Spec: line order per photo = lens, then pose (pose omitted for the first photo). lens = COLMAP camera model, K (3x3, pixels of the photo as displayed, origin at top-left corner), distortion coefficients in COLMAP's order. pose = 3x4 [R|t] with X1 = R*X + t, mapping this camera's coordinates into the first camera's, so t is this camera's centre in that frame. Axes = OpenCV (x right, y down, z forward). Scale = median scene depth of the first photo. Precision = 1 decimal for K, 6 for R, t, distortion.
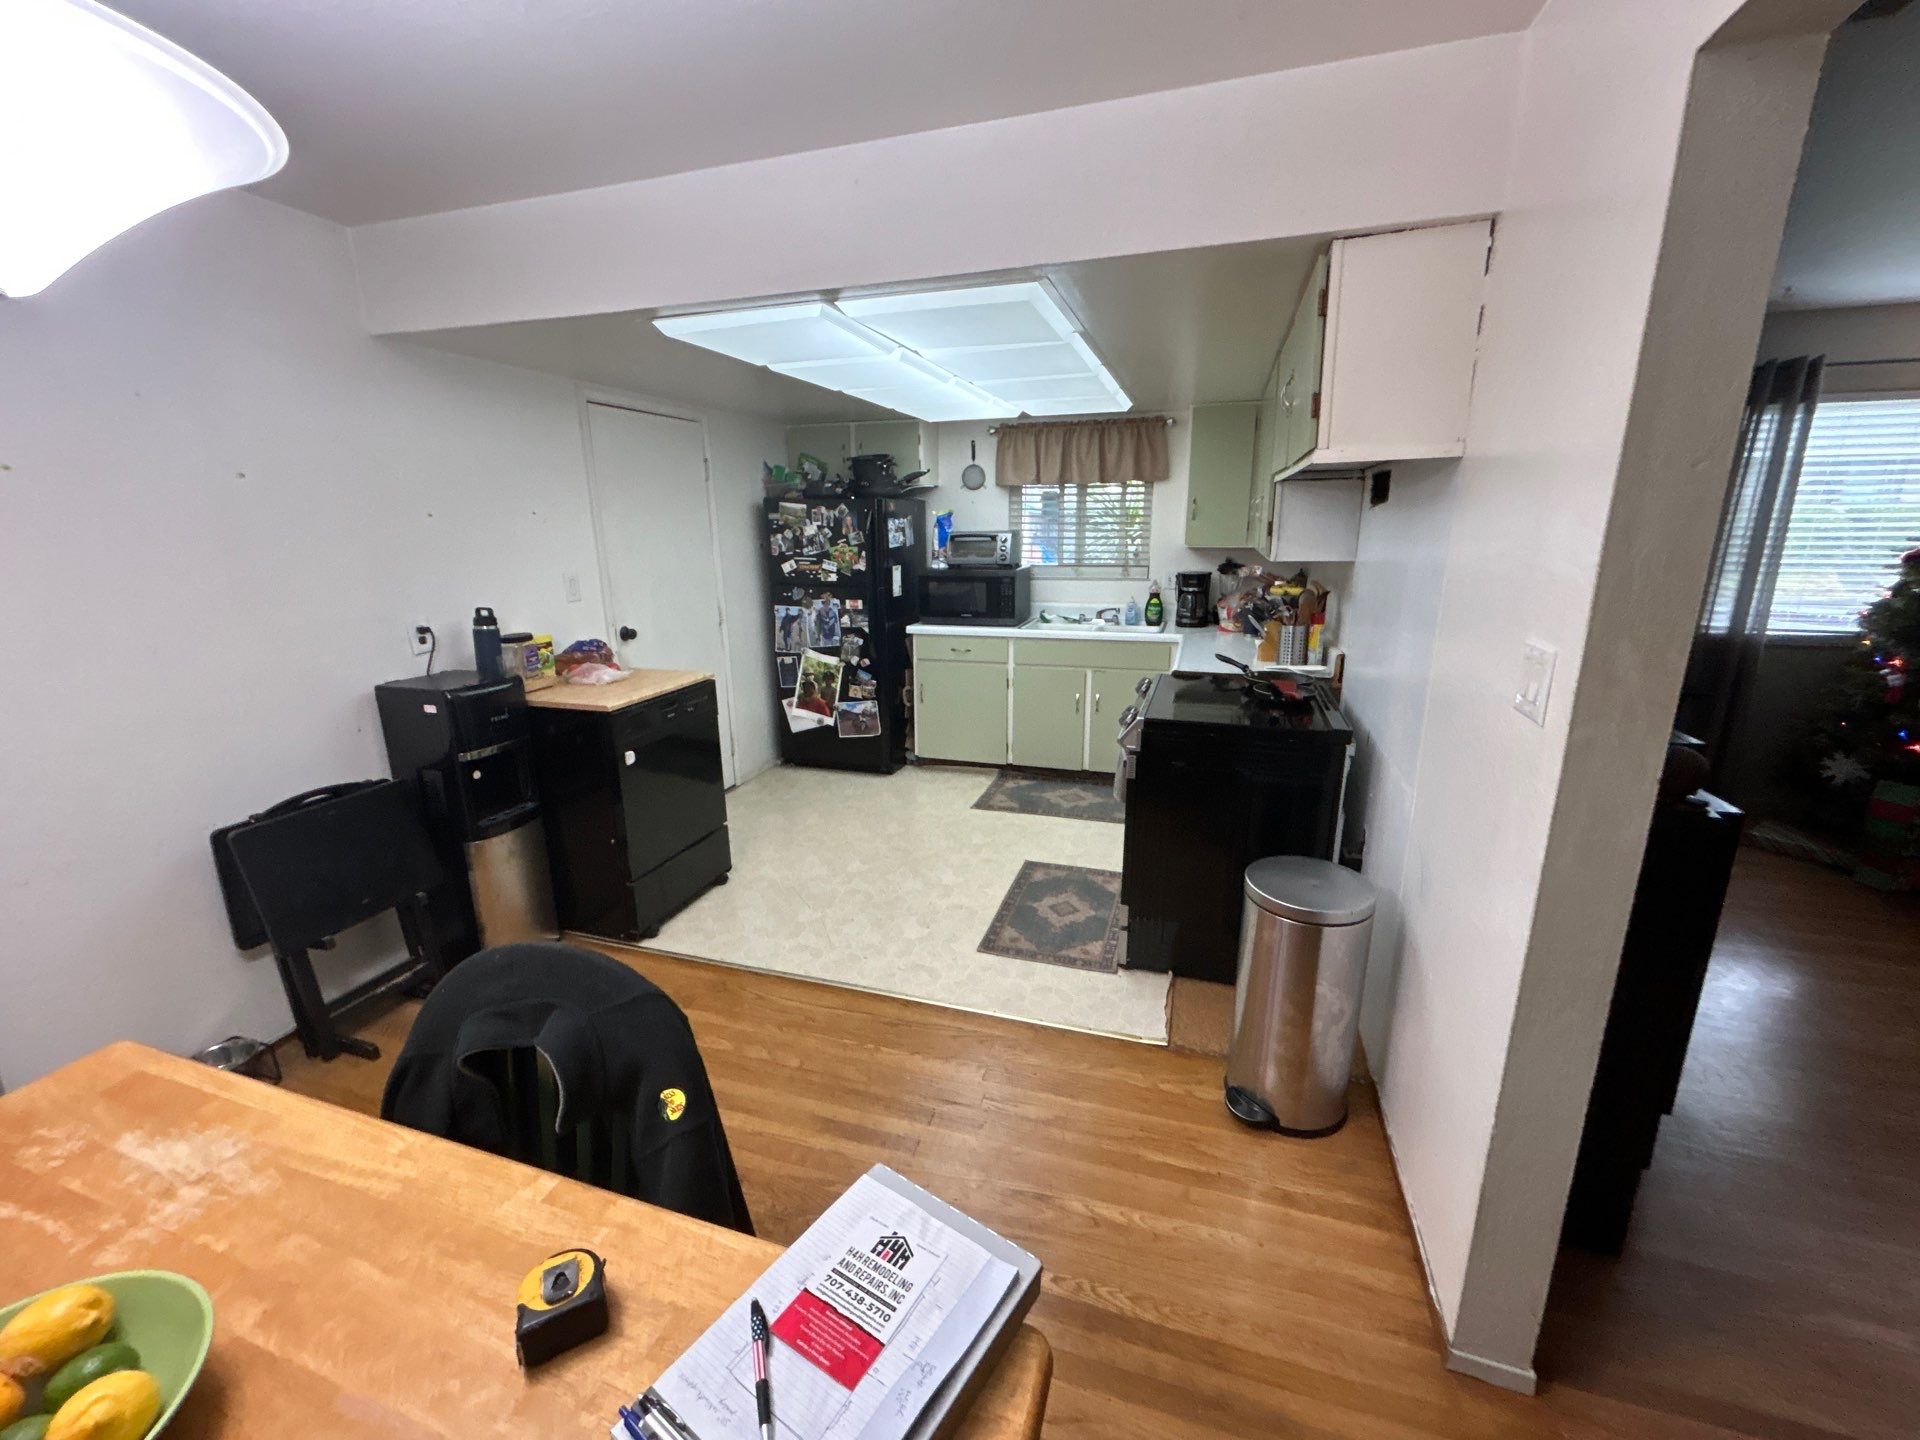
lens RADIAL K [[774.3, 0, 958.0], [0, 774.3, 722.8], [0, 0, 1]] dist [-0.001130, 0.001579]
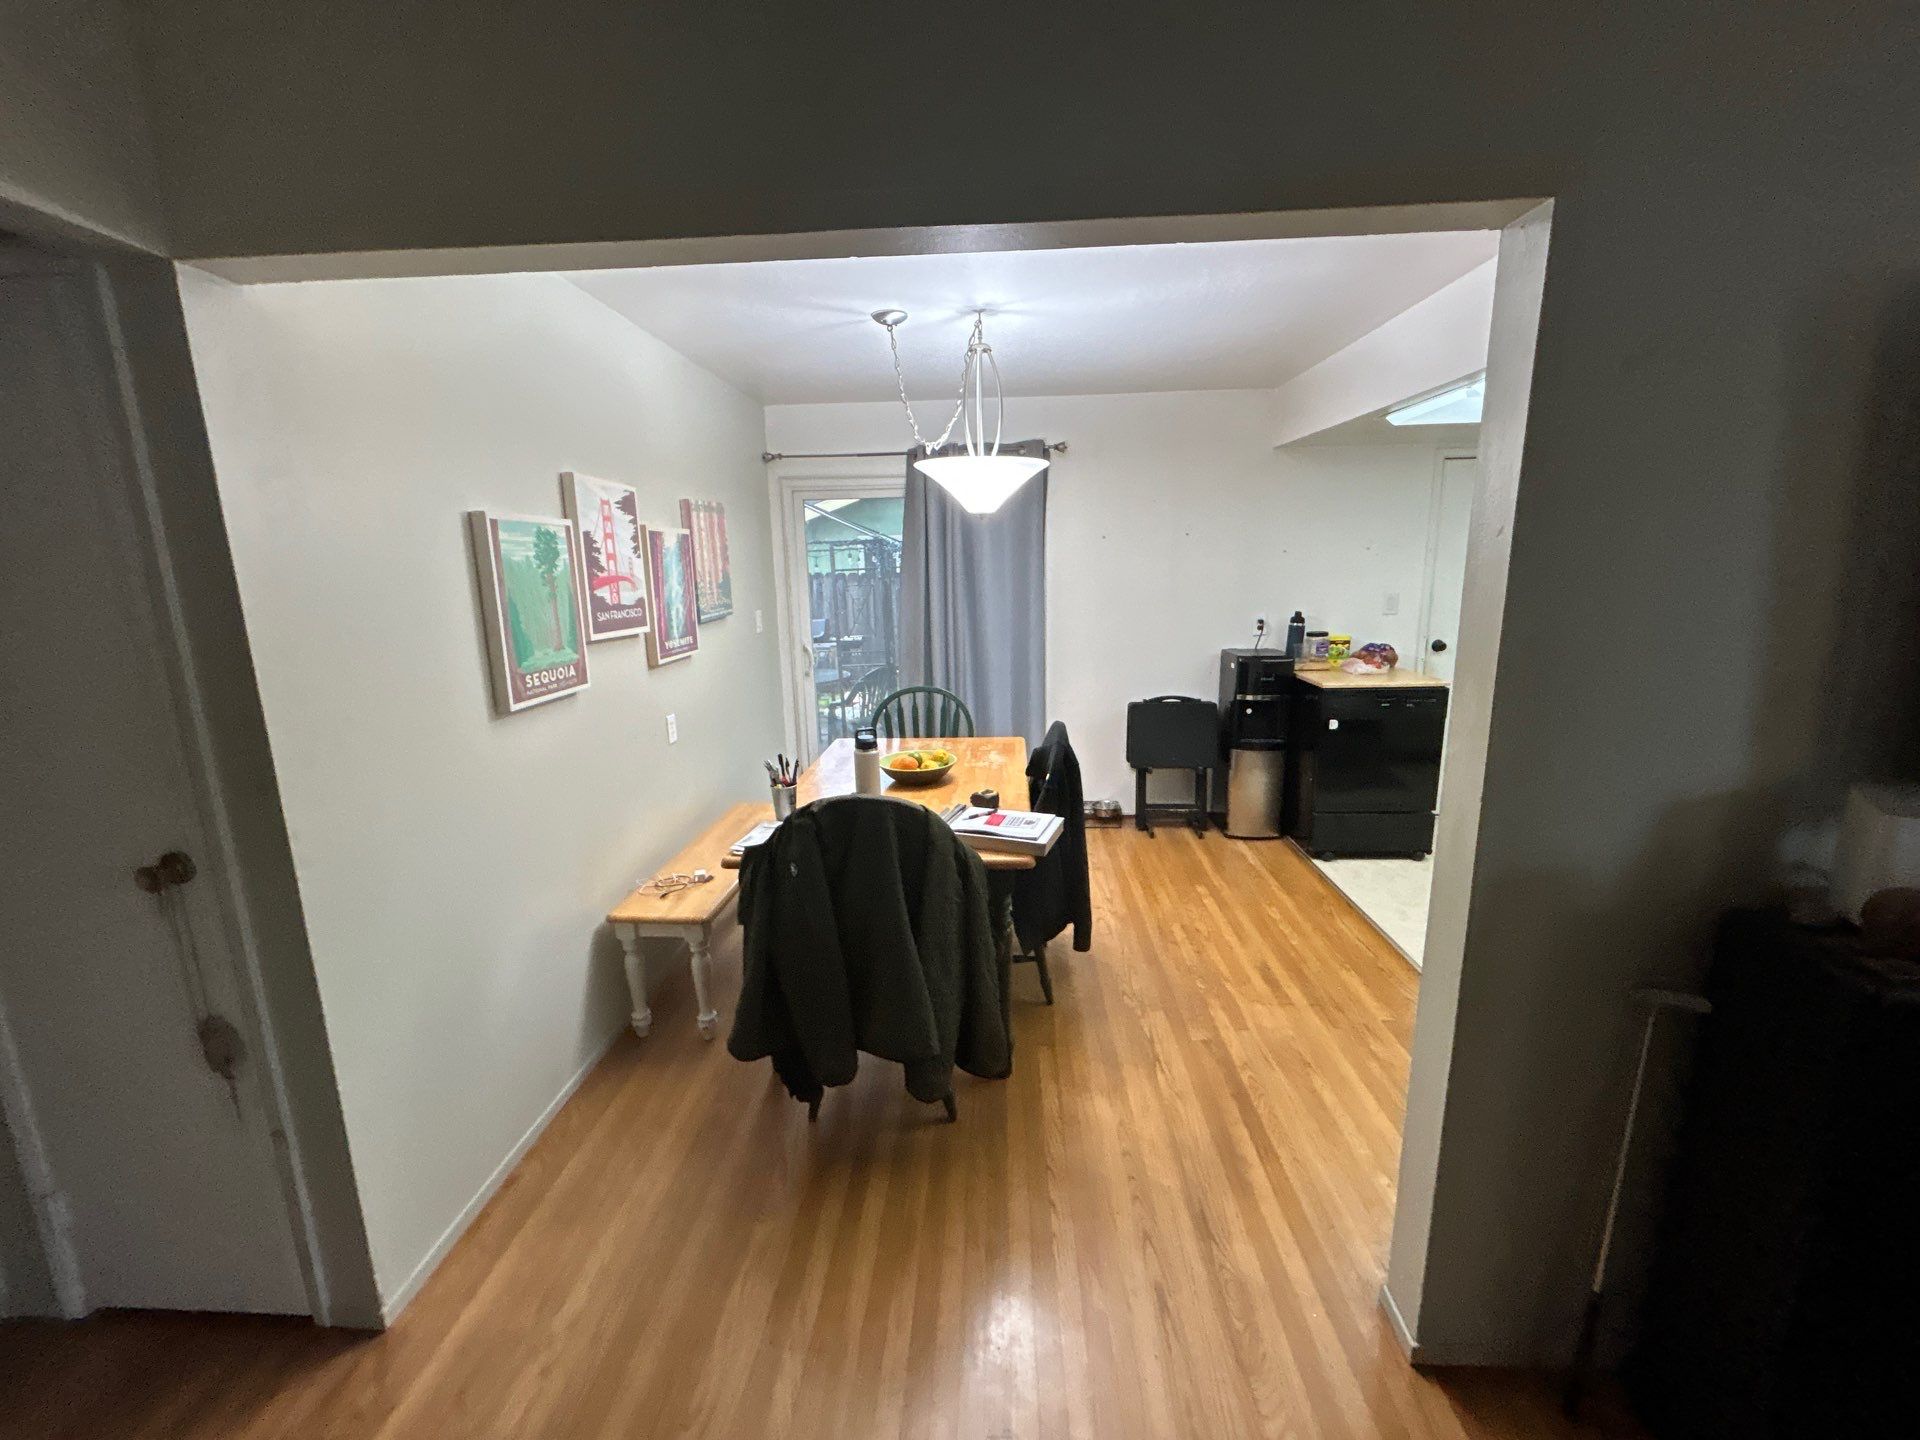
lens RADIAL K [[774.3, 0, 963.2], [0, 774.3, 720.5], [0, 0, 1]] dist [-0.001130, 0.001579]
pose [[0.259824, 0.200314, -0.944651, 0.432660], [-0.229632, 0.963003, 0.141046, -0.002855], [0.937955, 0.180275, 0.296210, -0.022193]]
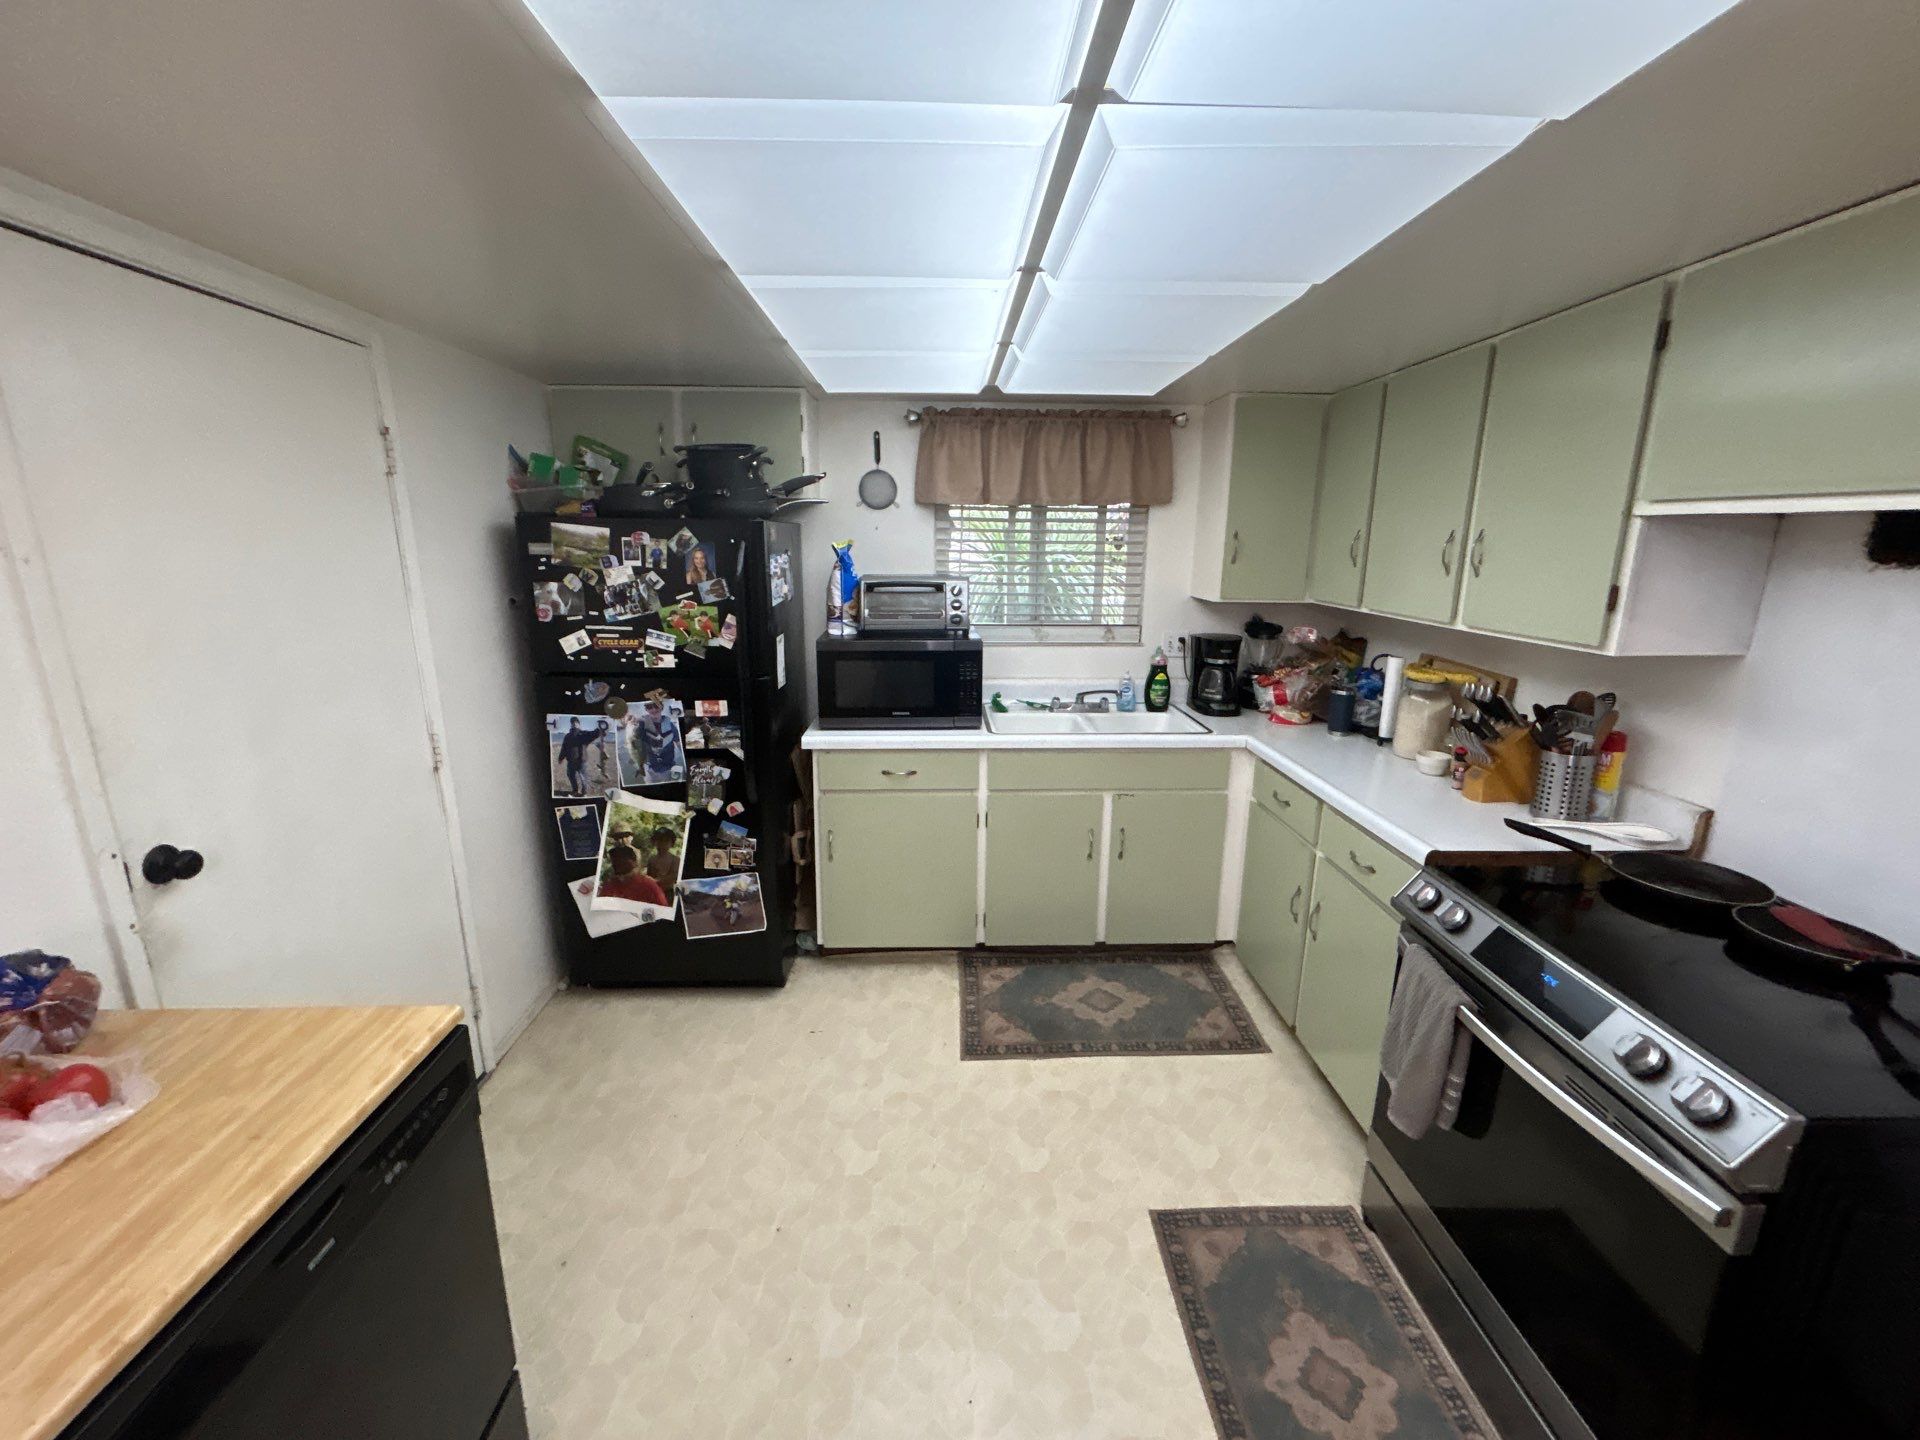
lens RADIAL K [[774.3, 0, 953.5], [0, 774.3, 718.4], [0, 0, 1]] dist [-0.001130, 0.001579]
pose [[0.944268, -0.058740, 0.323894, -0.148677], [0.068095, 0.997523, -0.017615, -0.122975], [-0.322058, 0.038689, 0.945929, 0.415193]]
